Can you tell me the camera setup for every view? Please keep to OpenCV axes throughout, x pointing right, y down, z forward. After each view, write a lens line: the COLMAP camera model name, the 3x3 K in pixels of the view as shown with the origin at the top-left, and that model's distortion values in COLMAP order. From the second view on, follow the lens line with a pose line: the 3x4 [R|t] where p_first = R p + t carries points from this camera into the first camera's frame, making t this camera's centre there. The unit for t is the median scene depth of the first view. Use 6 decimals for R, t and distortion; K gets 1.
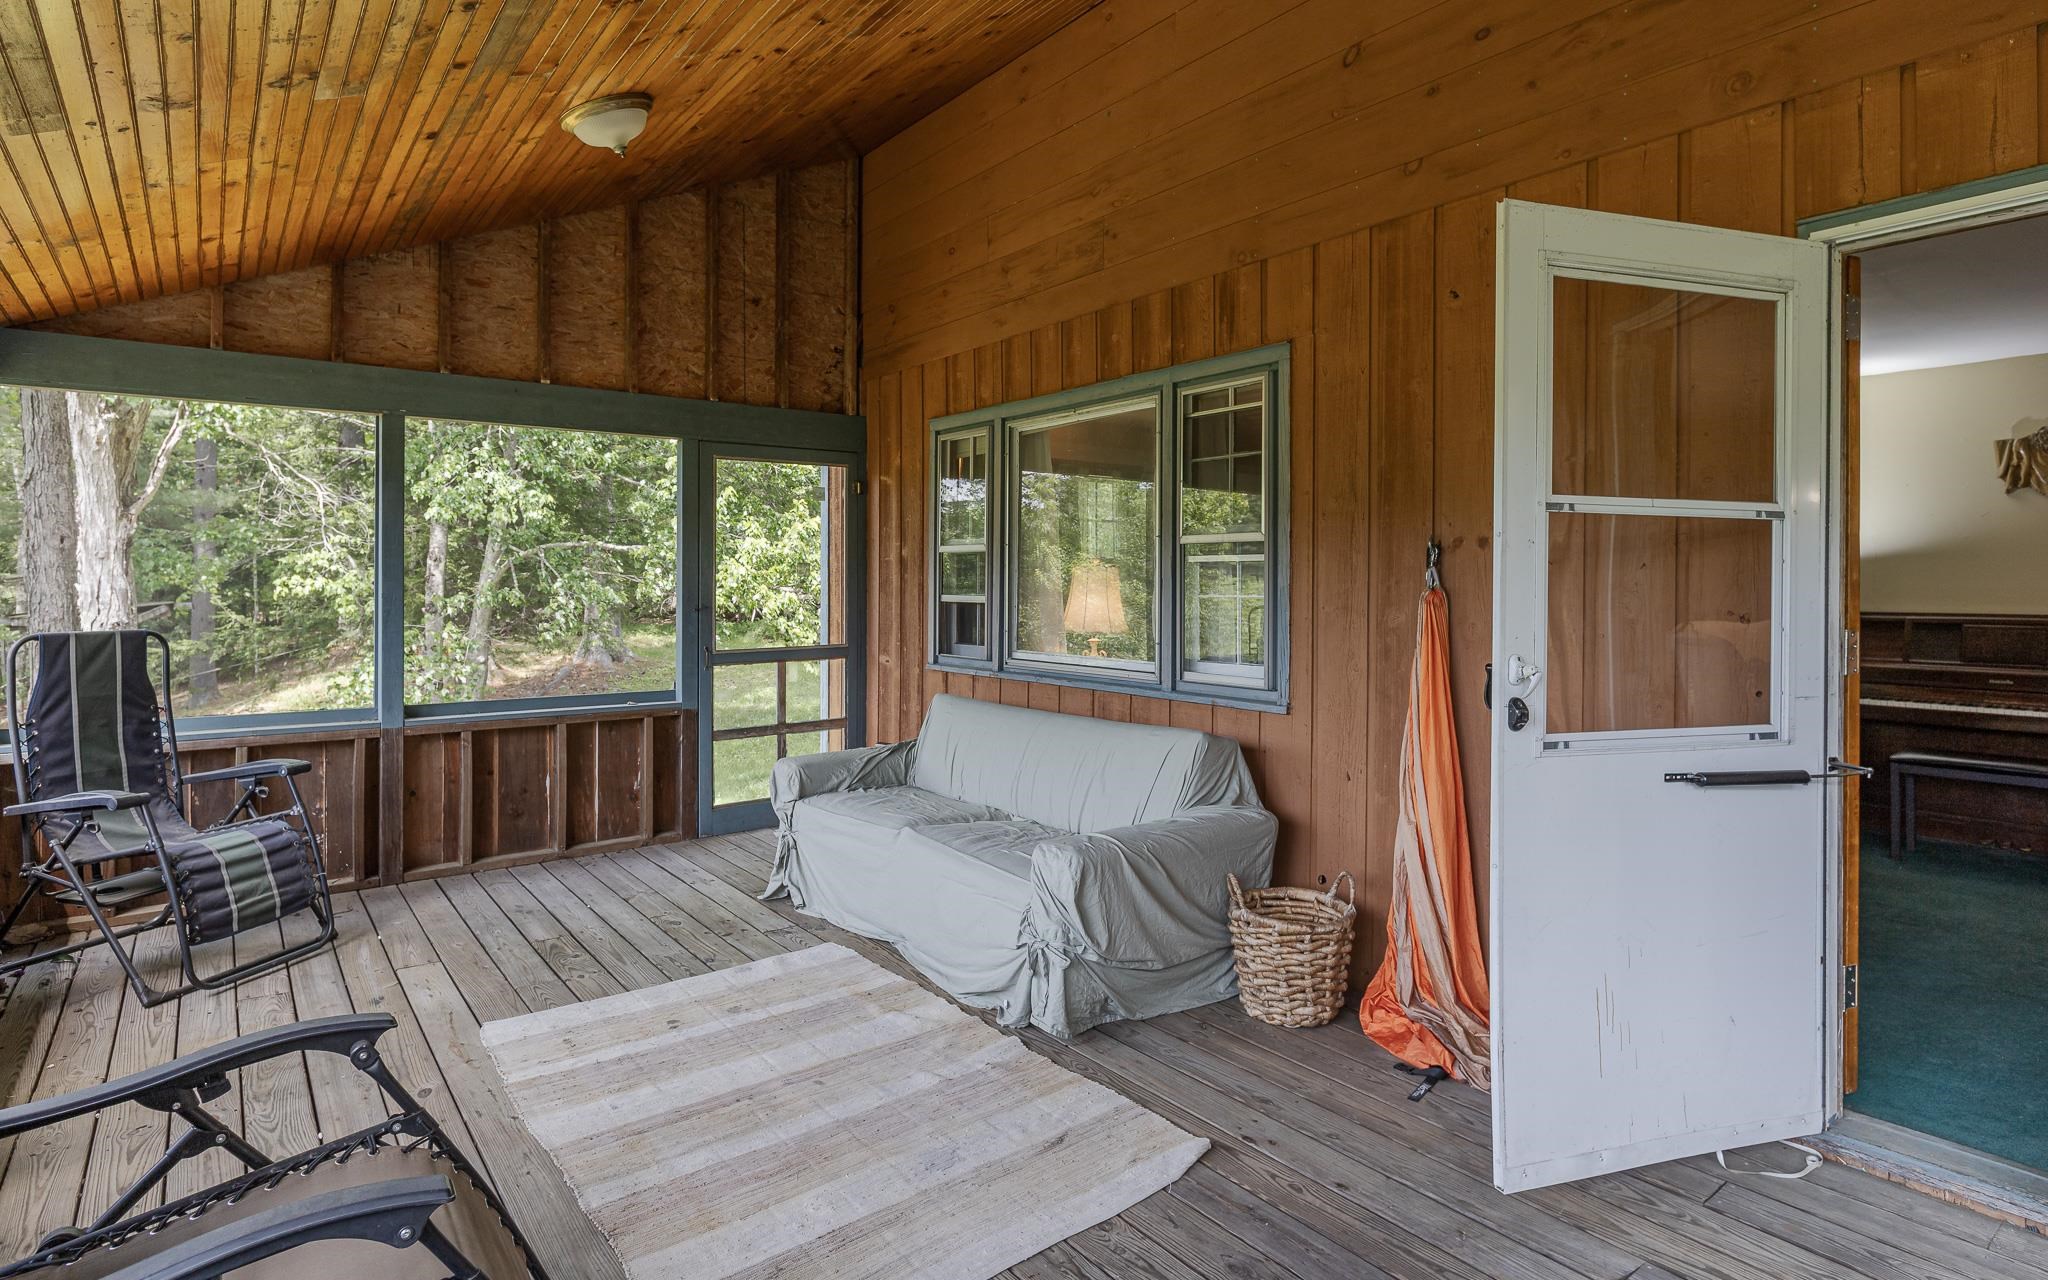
lens RADIAL K [[1082.4, 0, 1032.0], [0, 1082.4, 594.3], [0, 0, 1]] dist [-0.000131, -0.001028]
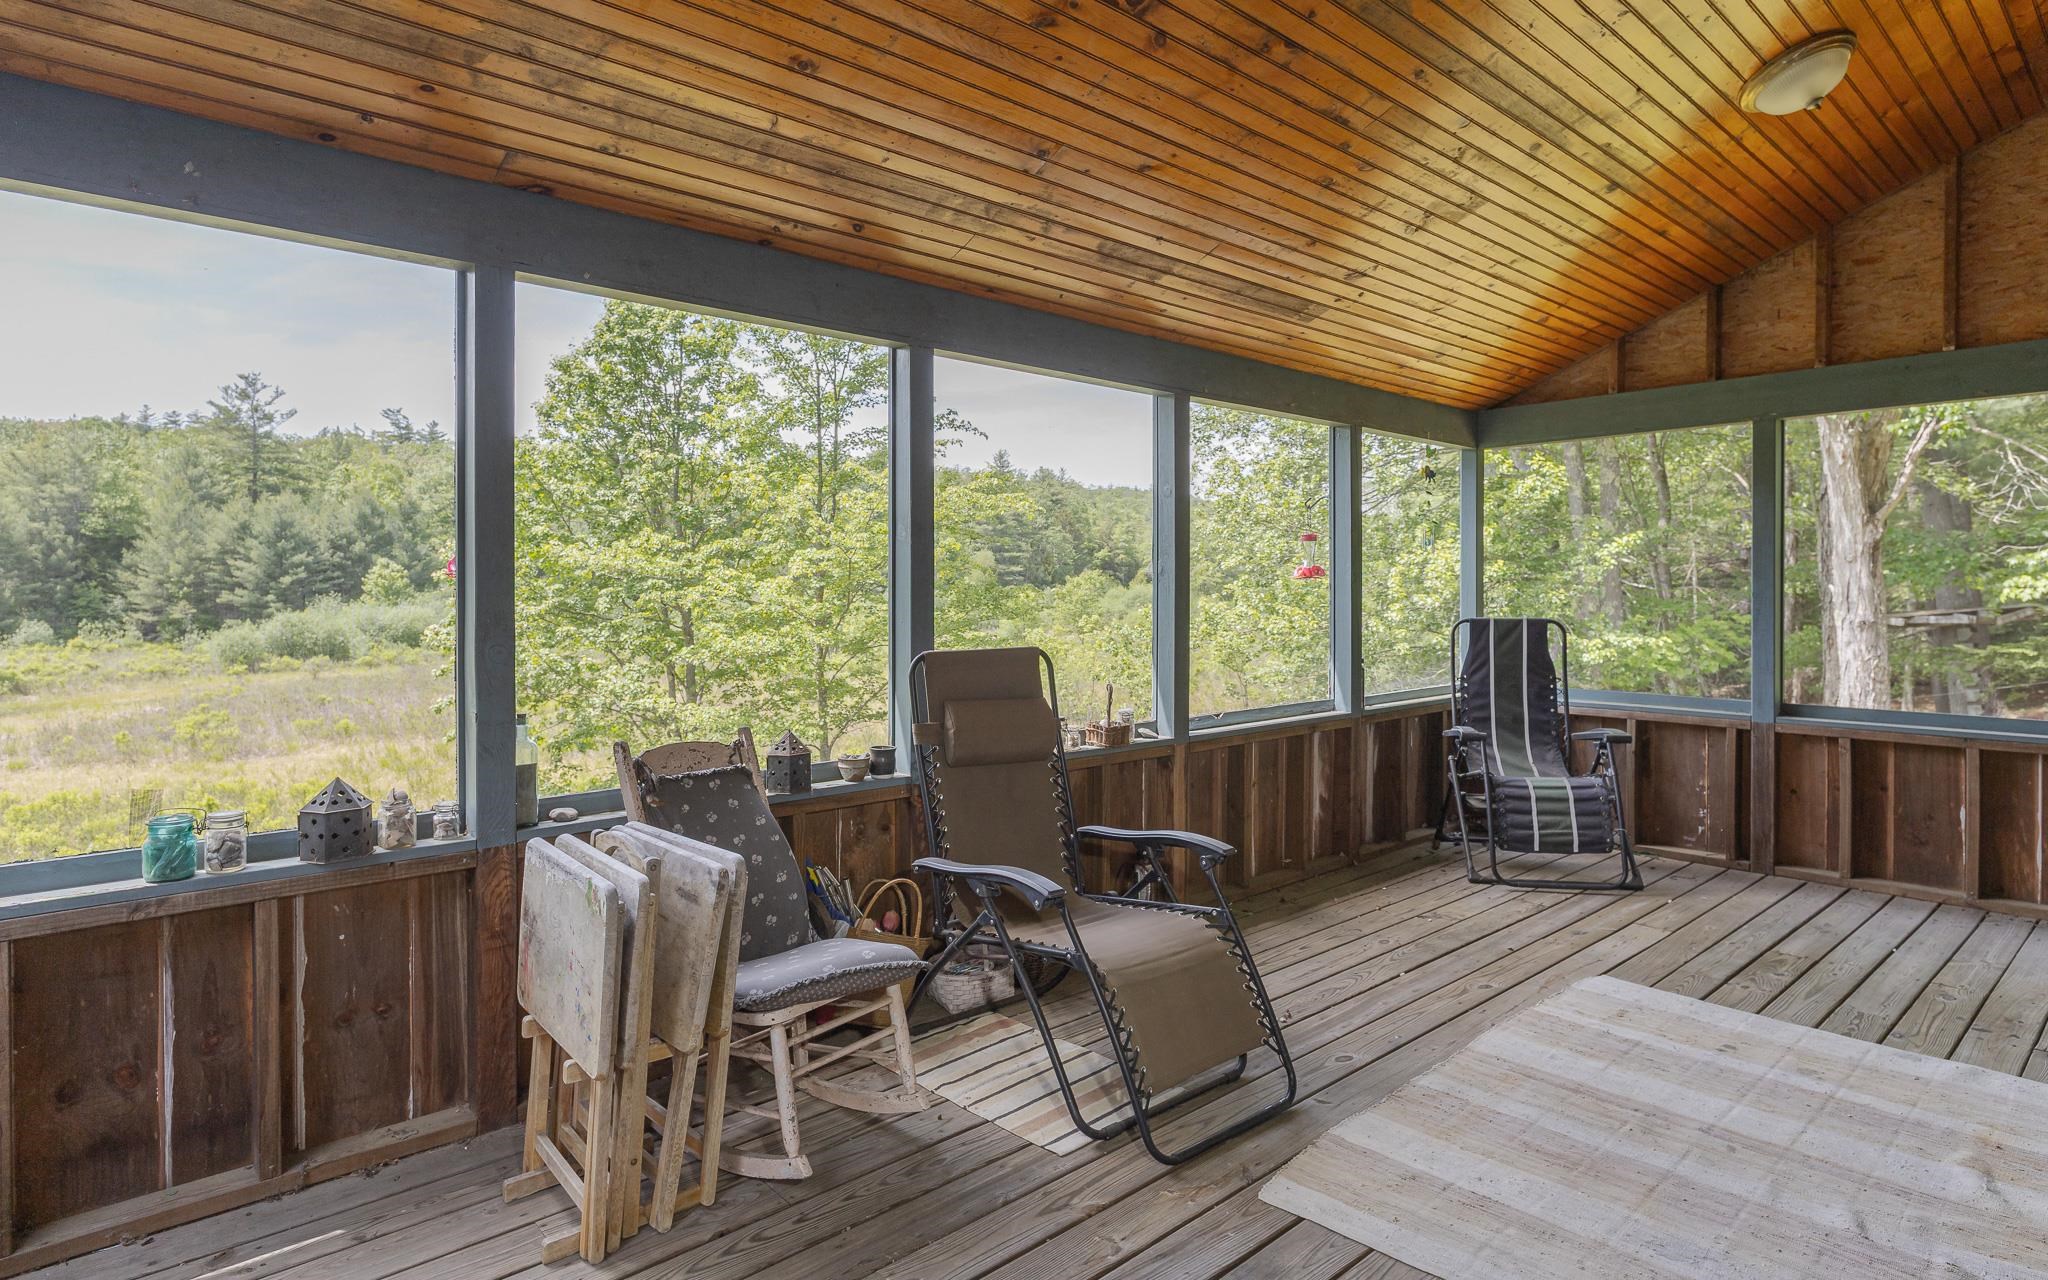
lens RADIAL K [[1082.4, 0, 1032.0], [0, 1082.4, 594.3], [0, 0, 1]] dist [-0.000131, -0.001028]
pose [[0.074612, 0.004835, -0.997201, 0.403042], [-0.007592, 0.999962, 0.004280, 0.001987], [0.997184, 0.007251, 0.074645, 0.233749]]
